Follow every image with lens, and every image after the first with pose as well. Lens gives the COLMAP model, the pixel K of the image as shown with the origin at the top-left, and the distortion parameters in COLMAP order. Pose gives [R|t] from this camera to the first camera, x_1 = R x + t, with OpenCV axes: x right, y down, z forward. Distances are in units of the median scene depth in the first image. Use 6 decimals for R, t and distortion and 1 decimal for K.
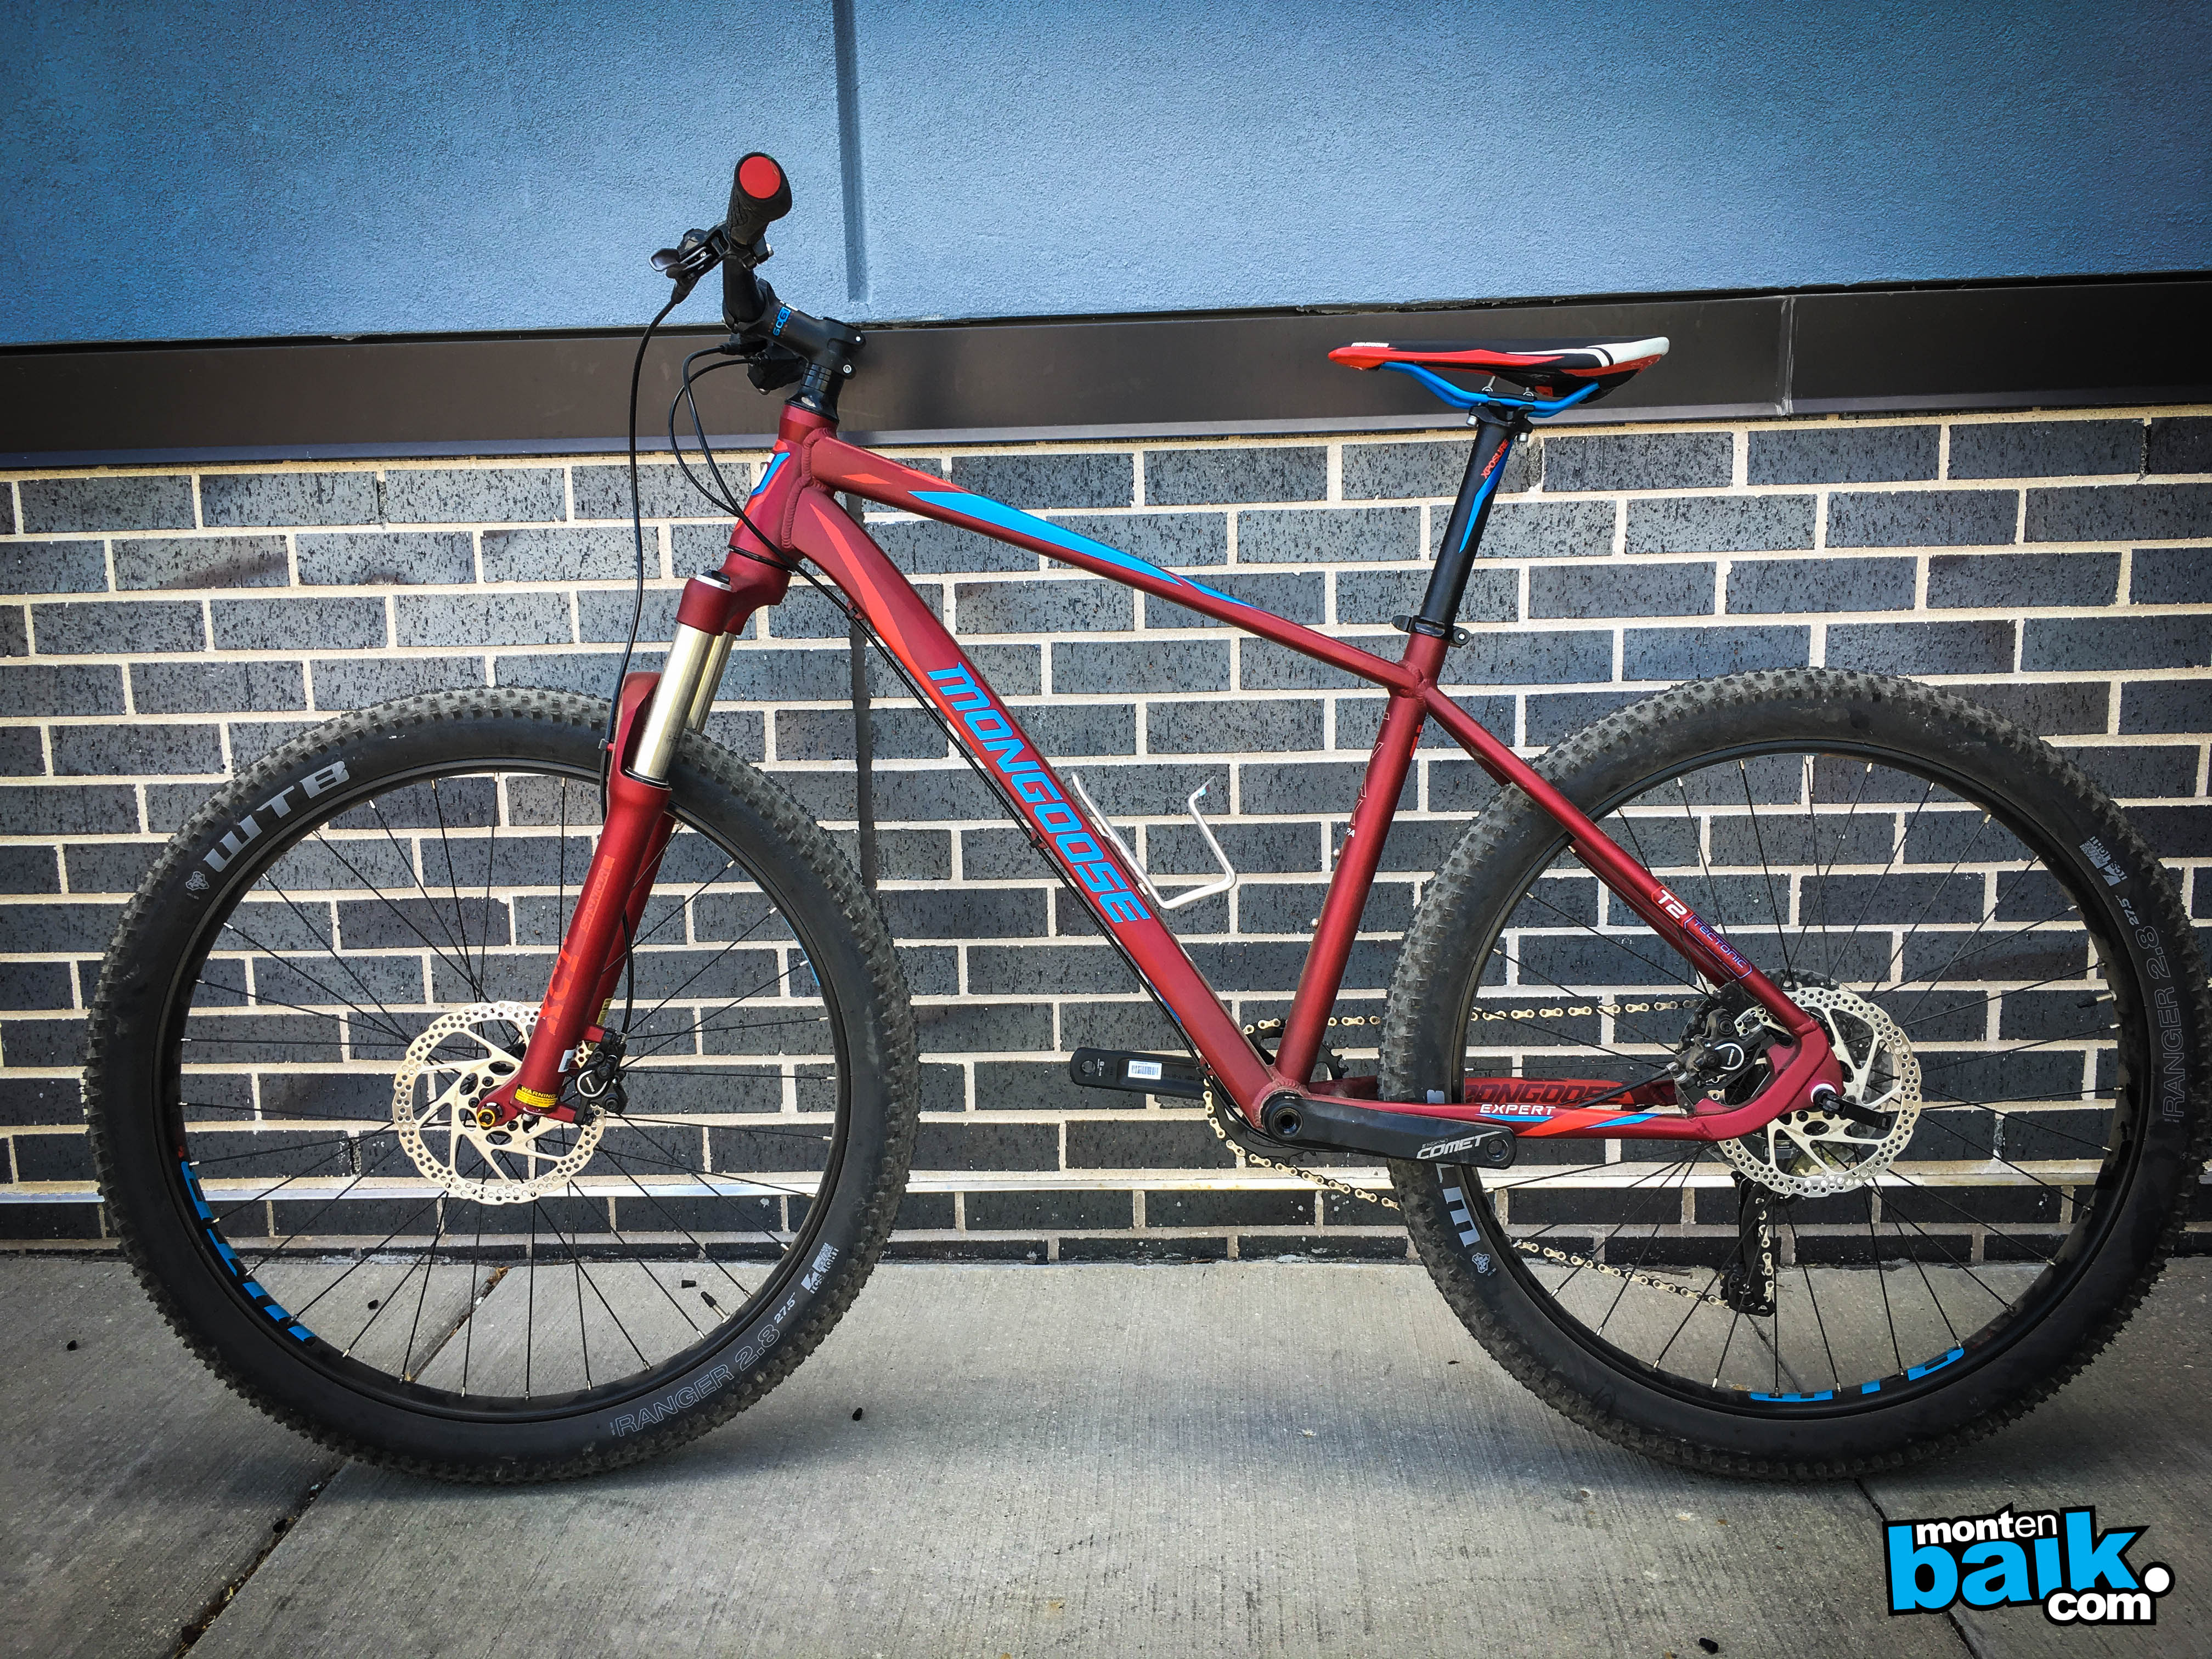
lens RADIAL K [[1909.8, 0, 1087.1], [0, 1909.8, 831.3], [0, 0, 1]] dist [0.076430, -0.112624]
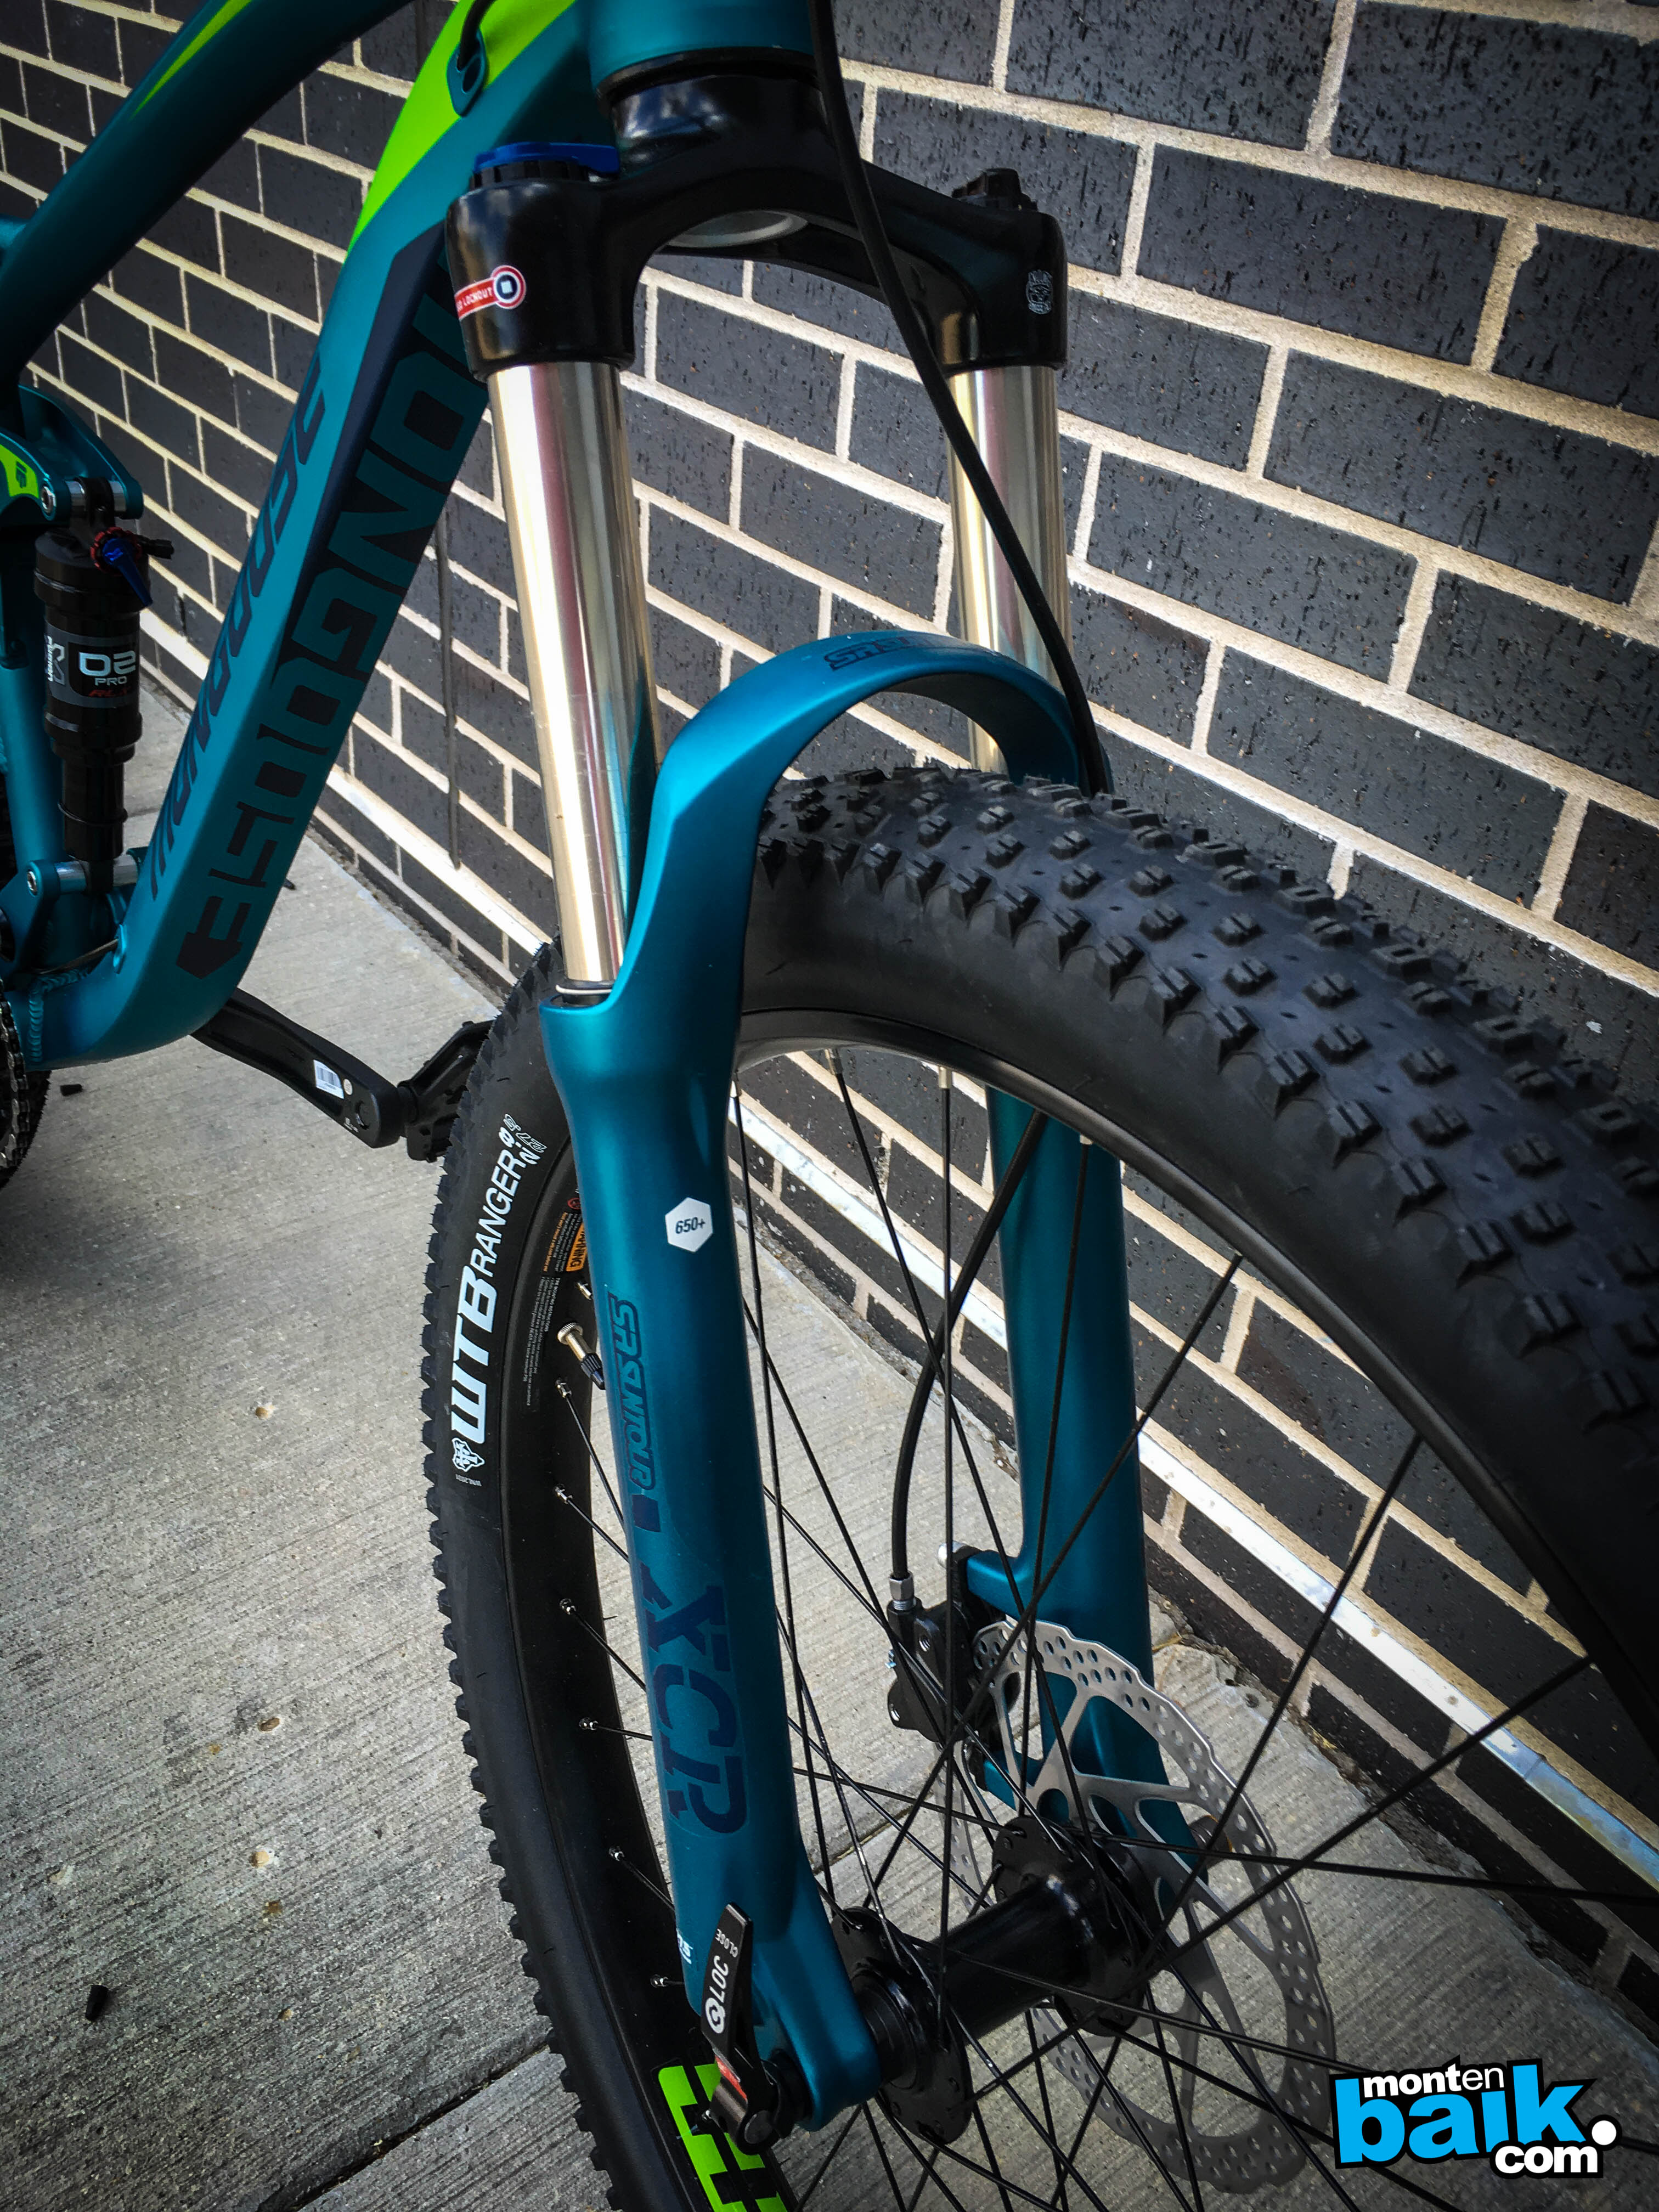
lens RADIAL K [[1886.3, 0, 842.3], [0, 1886.3, 1104.5], [0, 0, 1]] dist [0.073426, -0.116523]
pose [[0.644208, 0.477697, -0.597329, 0.534267], [-0.220322, 0.863772, 0.453164, -0.127910], [0.732431, -0.160327, 0.661695, 0.617448]]
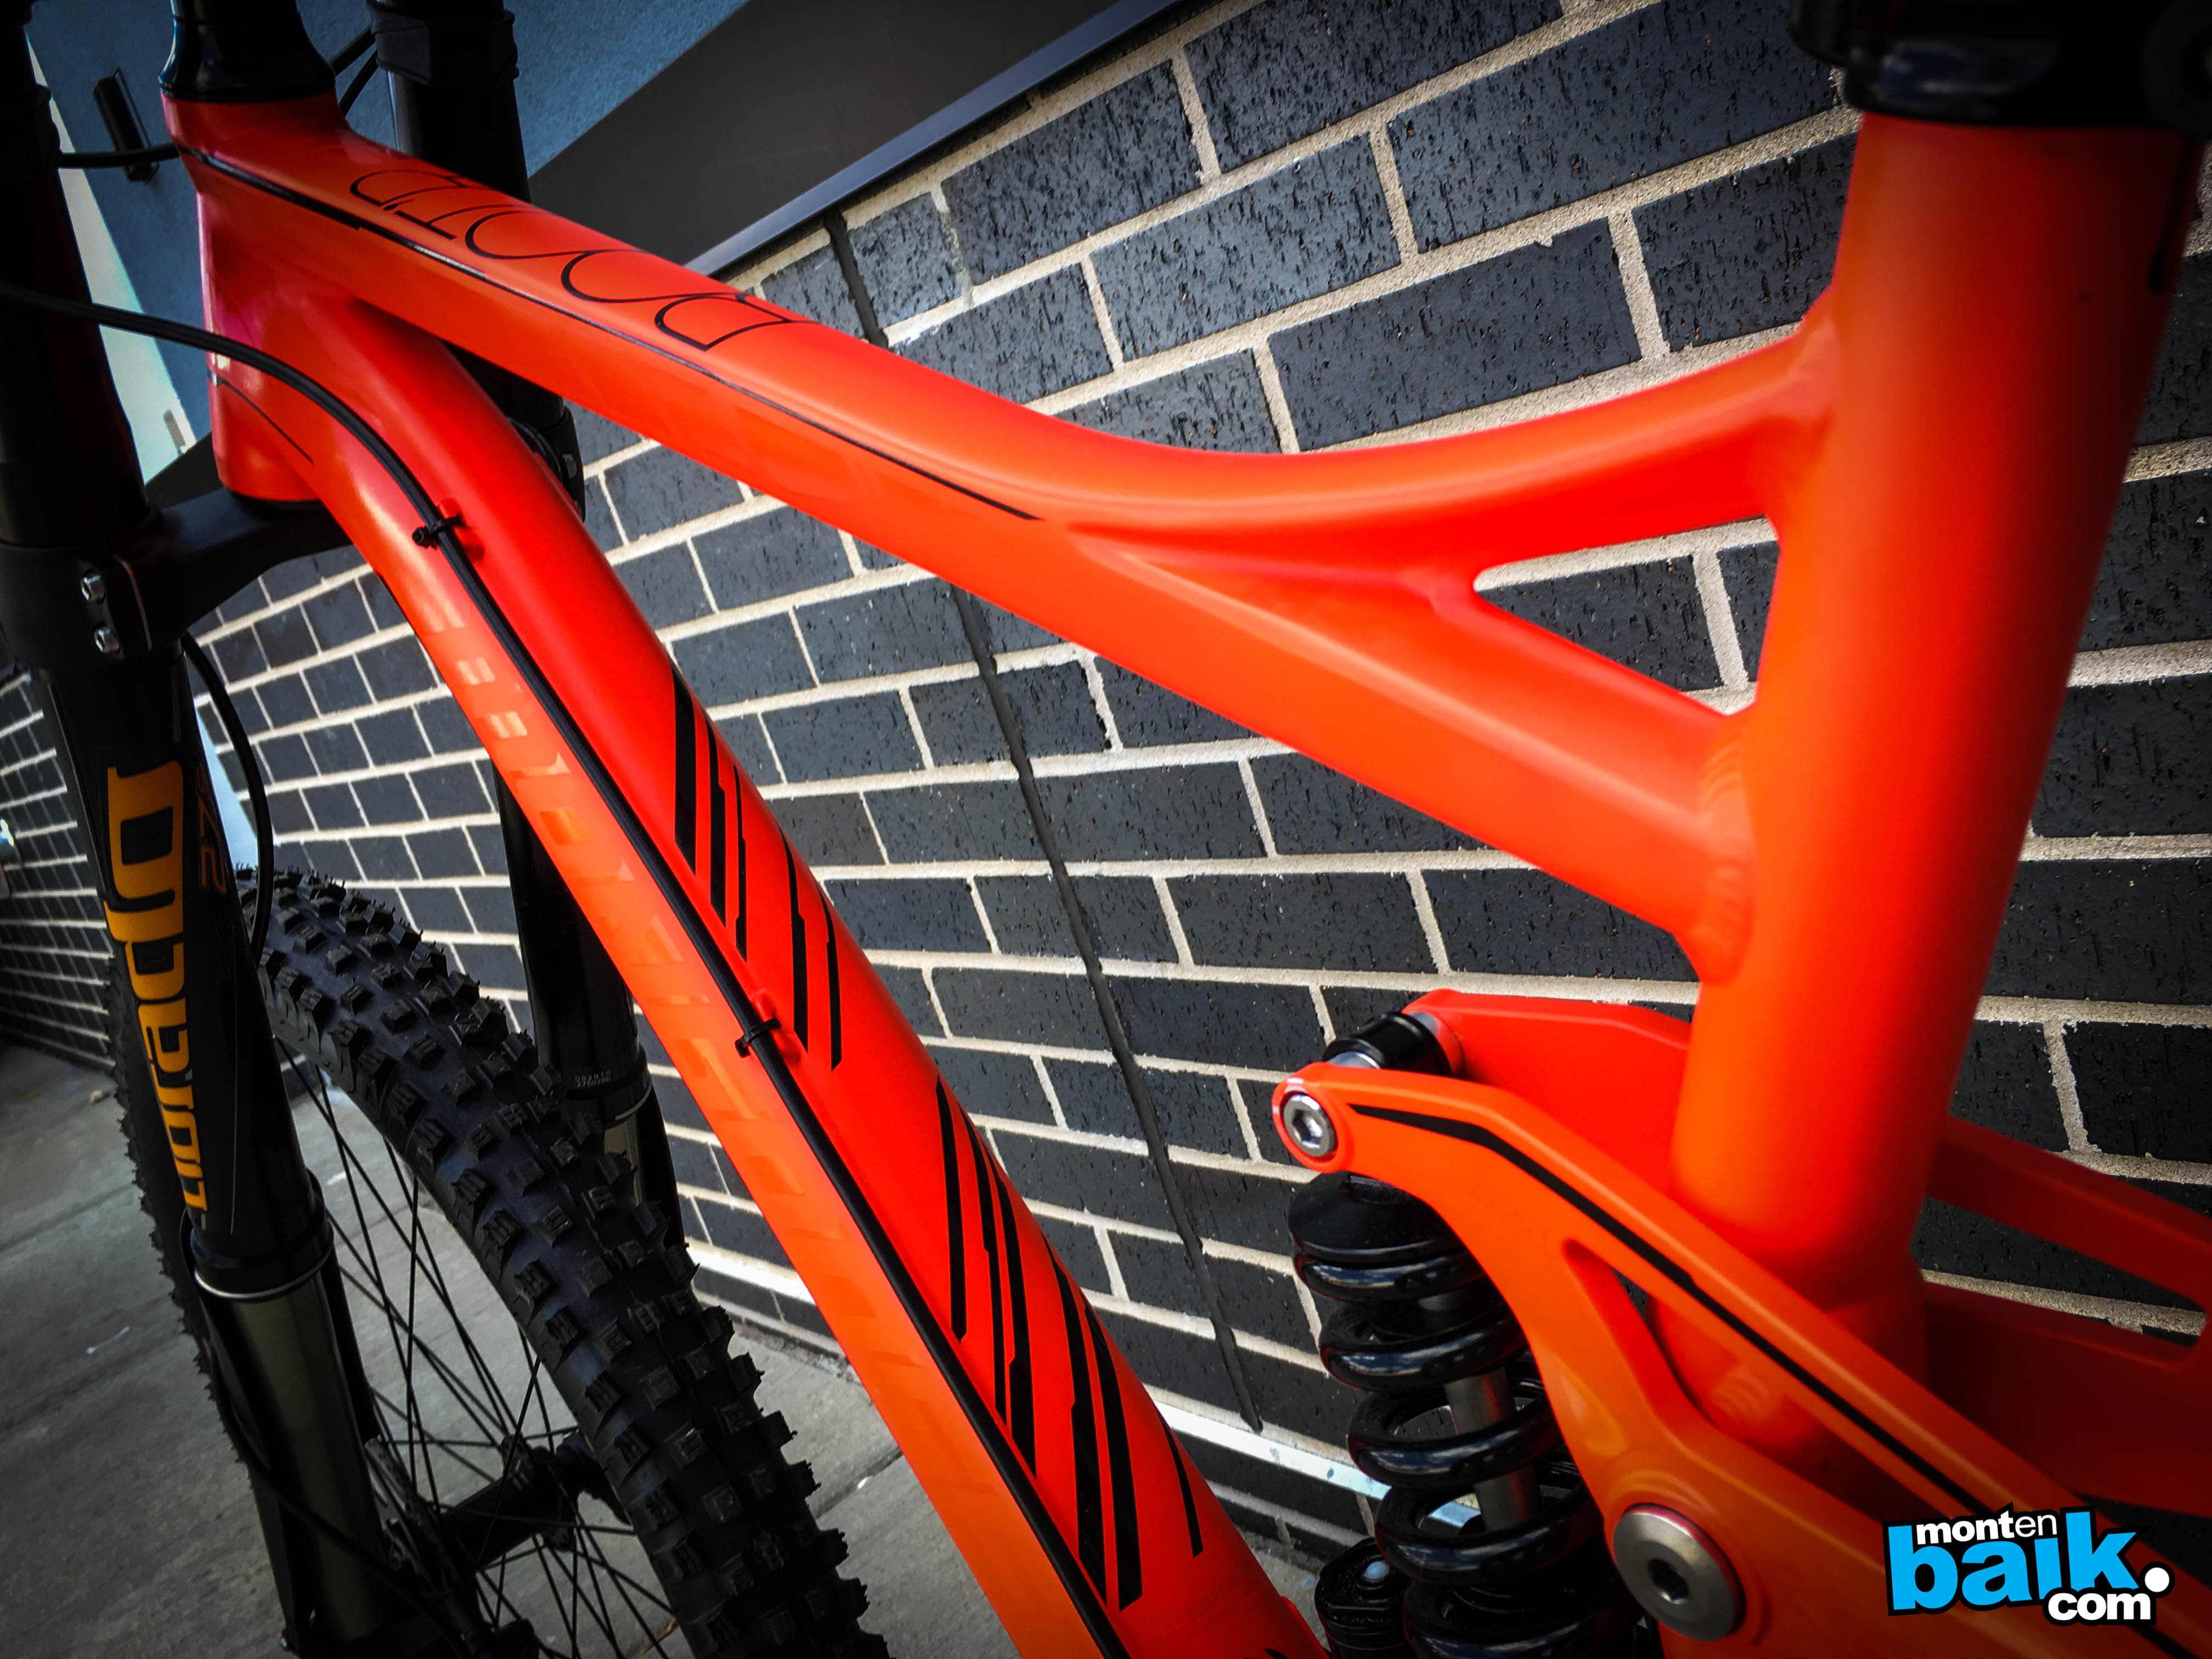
lens RADIAL K [[1880.1, 0, 1134.8], [0, 1880.1, 818.0], [0, 0, 1]] dist [0.068740, -0.103866]
pose [[0.664962, -0.028270, -0.746342, 0.323800], [0.180101, 0.975865, 0.123499, -0.084156], [0.724837, -0.216539, 0.654005, 0.667983]]
